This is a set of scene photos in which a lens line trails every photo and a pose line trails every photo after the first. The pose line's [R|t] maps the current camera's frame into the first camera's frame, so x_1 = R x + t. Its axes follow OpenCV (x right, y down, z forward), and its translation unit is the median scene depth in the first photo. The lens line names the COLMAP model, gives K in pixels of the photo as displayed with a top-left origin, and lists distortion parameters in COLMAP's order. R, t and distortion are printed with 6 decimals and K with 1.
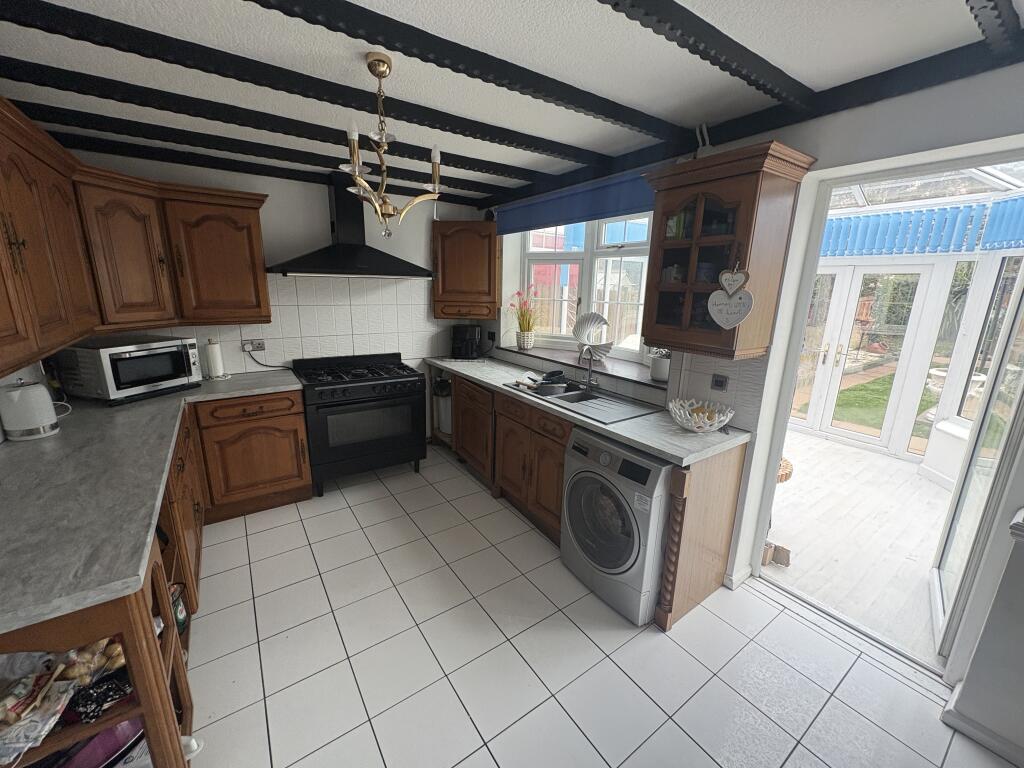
lens RADIAL K [[408.6, 0, 508.9], [0, 408.6, 382.7], [0, 0, 1]] dist [-0.000284, 0.000116]
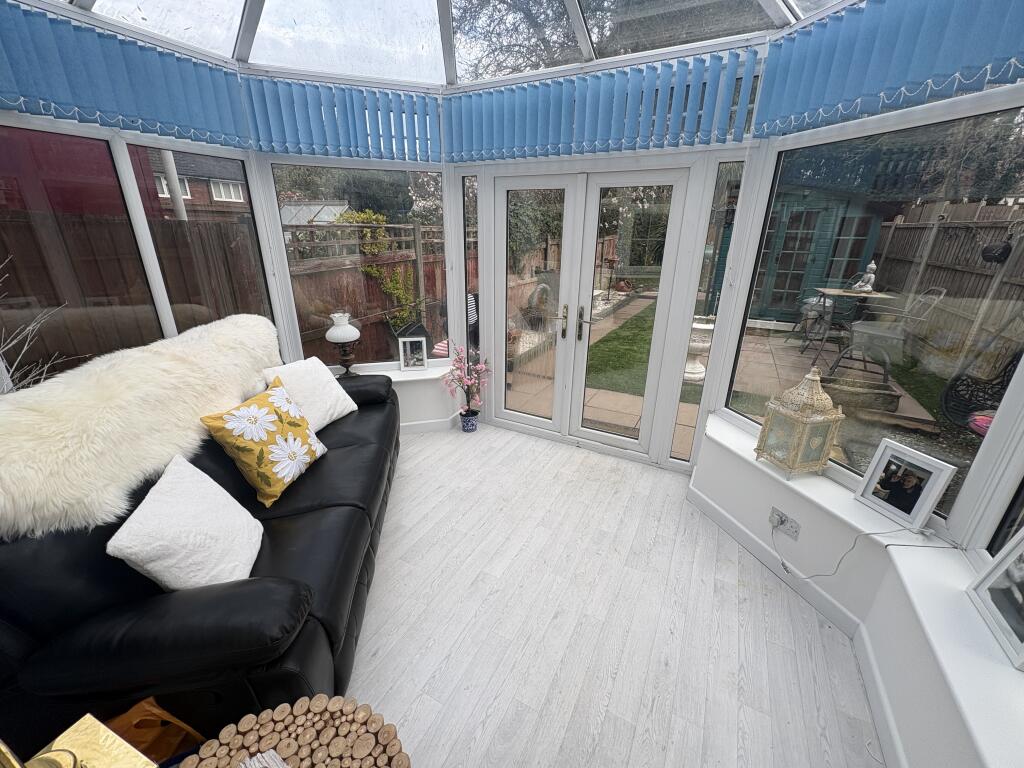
lens RADIAL K [[408.6, 0, 512.1], [0, 408.6, 383.1], [0, 0, 1]] dist [-0.000284, 0.000116]
pose [[0.886591, -0.170585, 0.429950, 0.491815], [0.113653, 0.981356, 0.154998, -0.101318], [-0.448374, -0.088555, 0.889448, 0.549798]]
